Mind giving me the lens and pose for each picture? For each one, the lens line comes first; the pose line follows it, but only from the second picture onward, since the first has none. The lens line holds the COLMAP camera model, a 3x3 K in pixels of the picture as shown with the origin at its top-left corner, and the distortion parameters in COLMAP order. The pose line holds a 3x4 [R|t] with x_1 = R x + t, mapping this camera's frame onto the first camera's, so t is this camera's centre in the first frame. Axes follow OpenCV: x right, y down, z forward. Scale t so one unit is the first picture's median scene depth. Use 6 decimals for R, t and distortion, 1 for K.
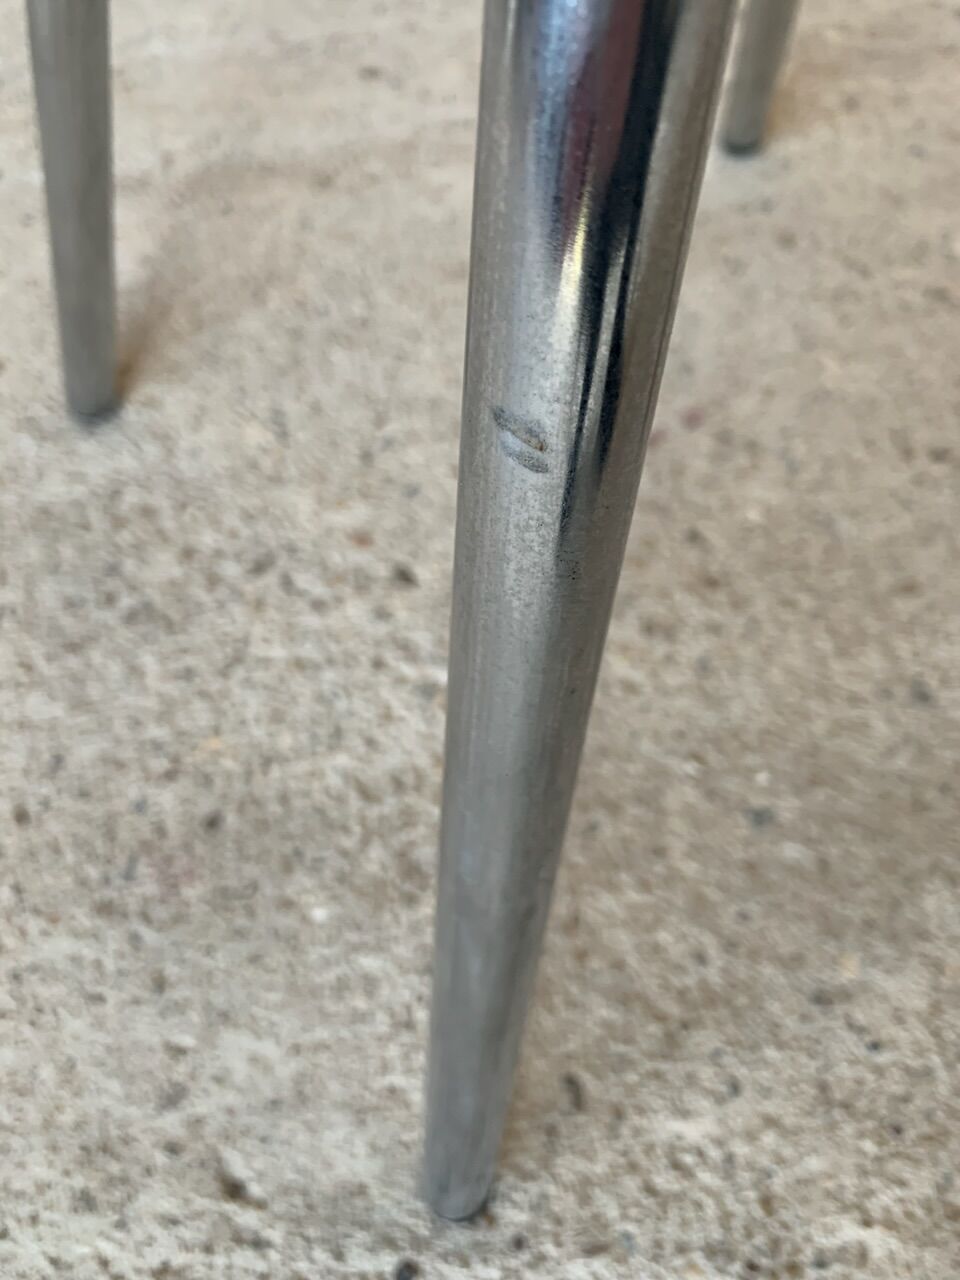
lens RADIAL K [[994.2, 0, 475.8], [0, 994.2, 669.7], [0, 0, 1]] dist [0.006543, -0.017030]
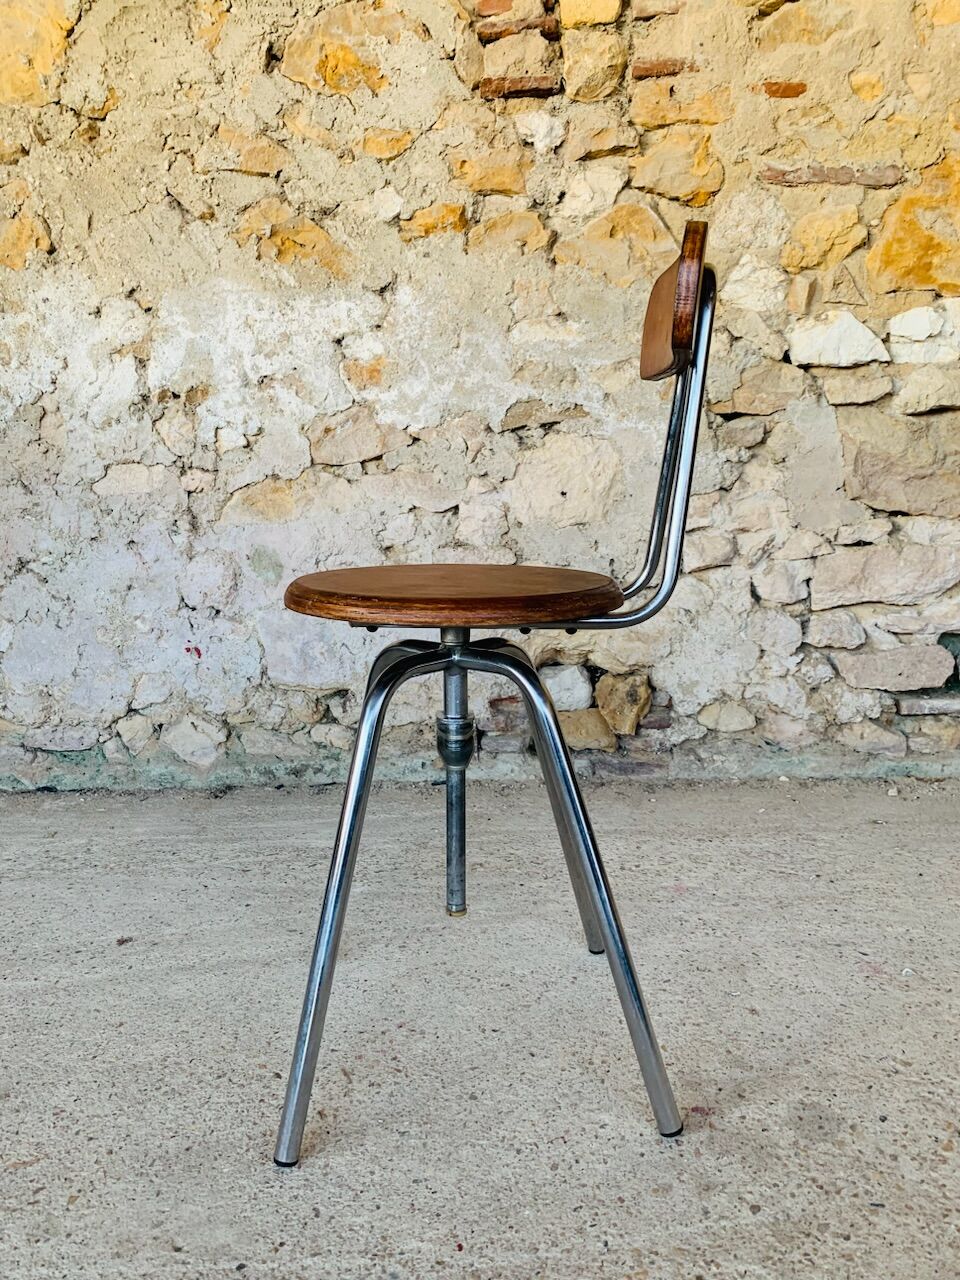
lens RADIAL K [[994.2, 0, 483.1], [0, 994.2, 626.8], [0, 0, 1]] dist [0.006543, -0.017030]
pose [[0.998529, -0.023095, 0.049056, 0.399118], [0.053480, 0.568592, -0.820880, 1.542611], [-0.008935, 0.822296, 0.568990, -1.564308]]
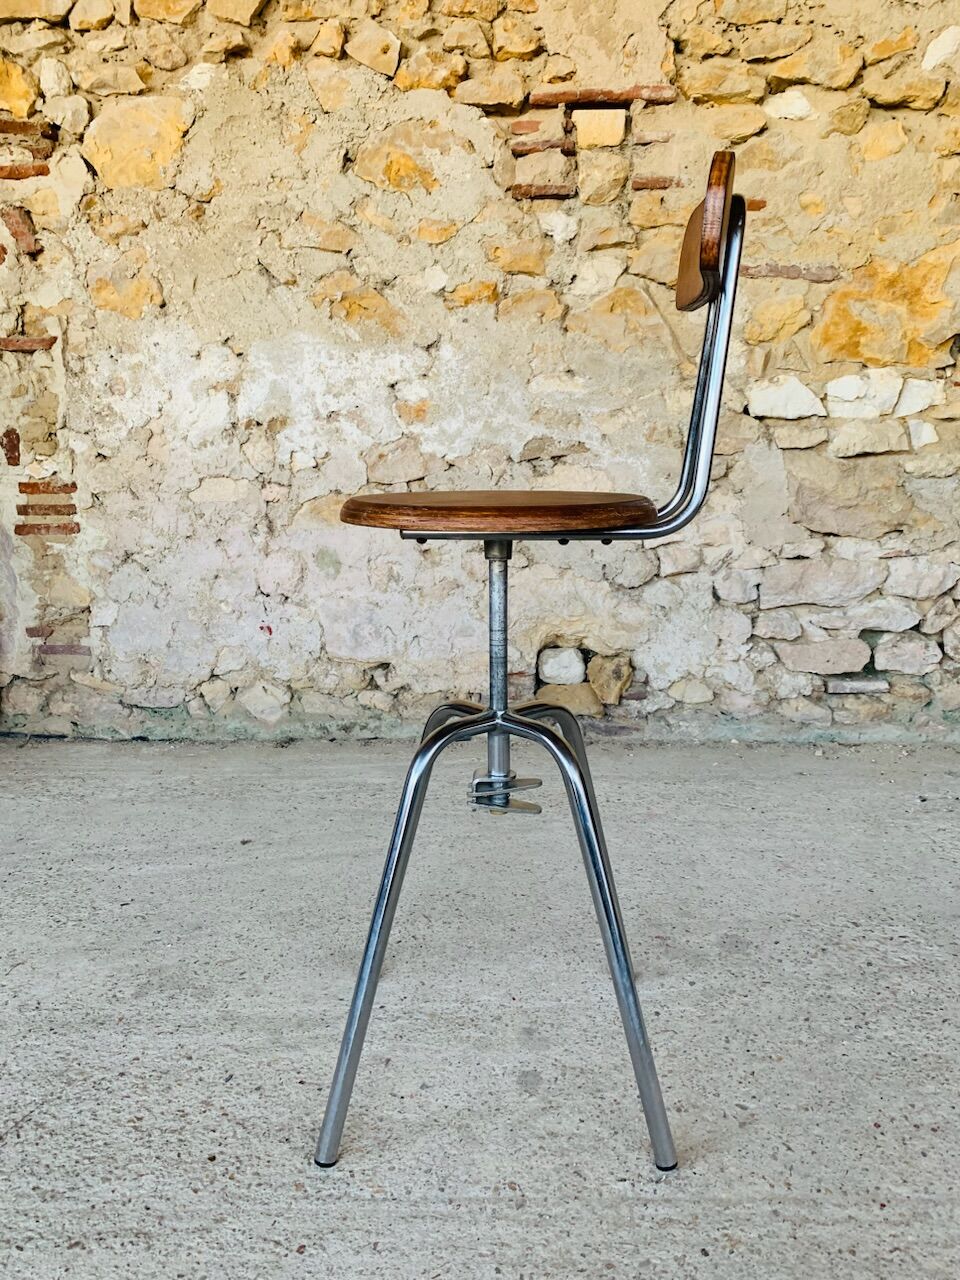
lens RADIAL K [[994.2, 0, 484.7], [0, 994.2, 618.5], [0, 0, 1]] dist [0.006543, -0.017030]
pose [[0.996767, 0.000481, 0.080350, 0.027049], [0.064989, 0.583243, -0.809694, 2.559709], [-0.047253, 0.812297, 0.581326, -2.377596]]
